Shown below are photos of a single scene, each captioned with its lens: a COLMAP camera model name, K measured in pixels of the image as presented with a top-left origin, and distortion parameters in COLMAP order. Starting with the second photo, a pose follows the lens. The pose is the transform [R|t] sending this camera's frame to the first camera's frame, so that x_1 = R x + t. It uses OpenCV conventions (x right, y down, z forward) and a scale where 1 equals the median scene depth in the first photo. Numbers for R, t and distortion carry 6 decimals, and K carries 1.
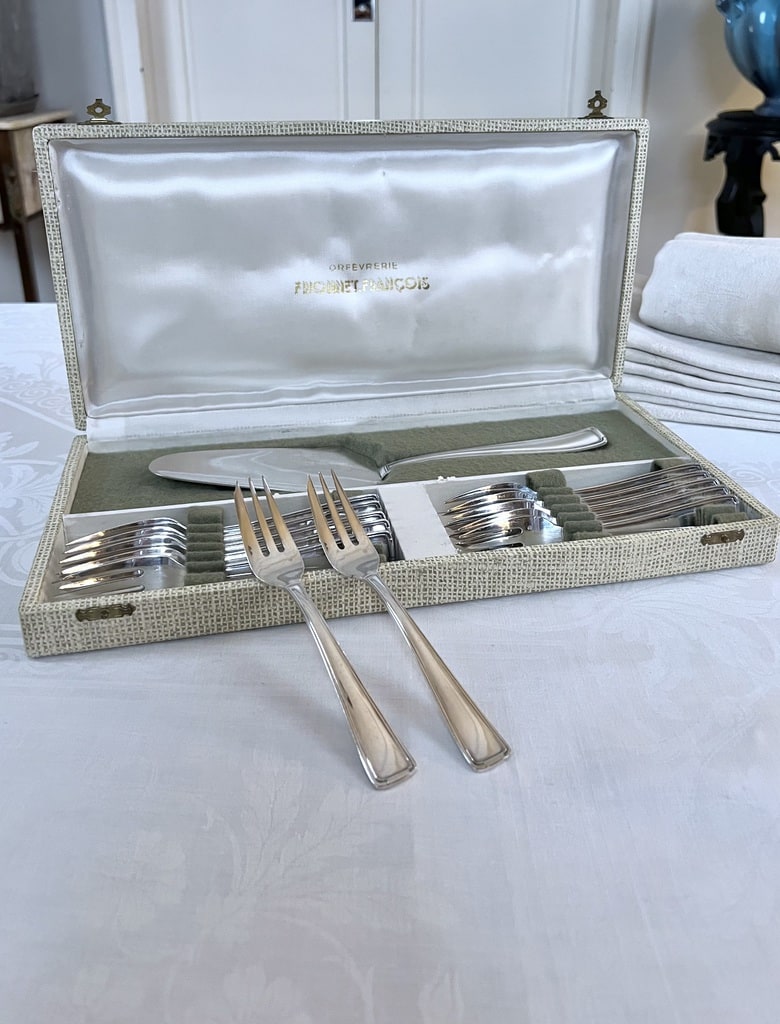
lens RADIAL K [[801.6, 0, 390.3], [0, 801.6, 403.5], [0, 0, 1]] dist [0.139807, -0.306546]
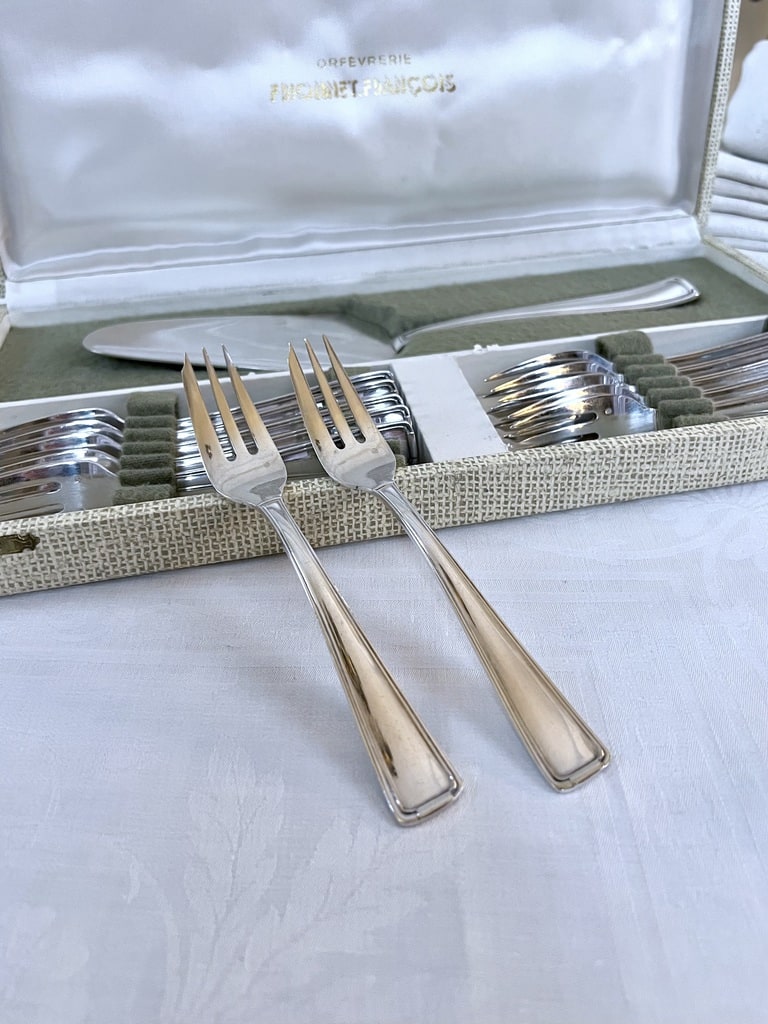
lens RADIAL K [[812.1, 0, 388.3], [0, 812.1, 409.8], [0, 0, 1]] dist [0.090144, -0.205926]
pose [[0.999525, -0.022450, -0.021098, -0.004433], [0.025247, 0.989348, 0.143367, 0.048914], [0.017655, -0.143831, 0.989445, 0.313557]]
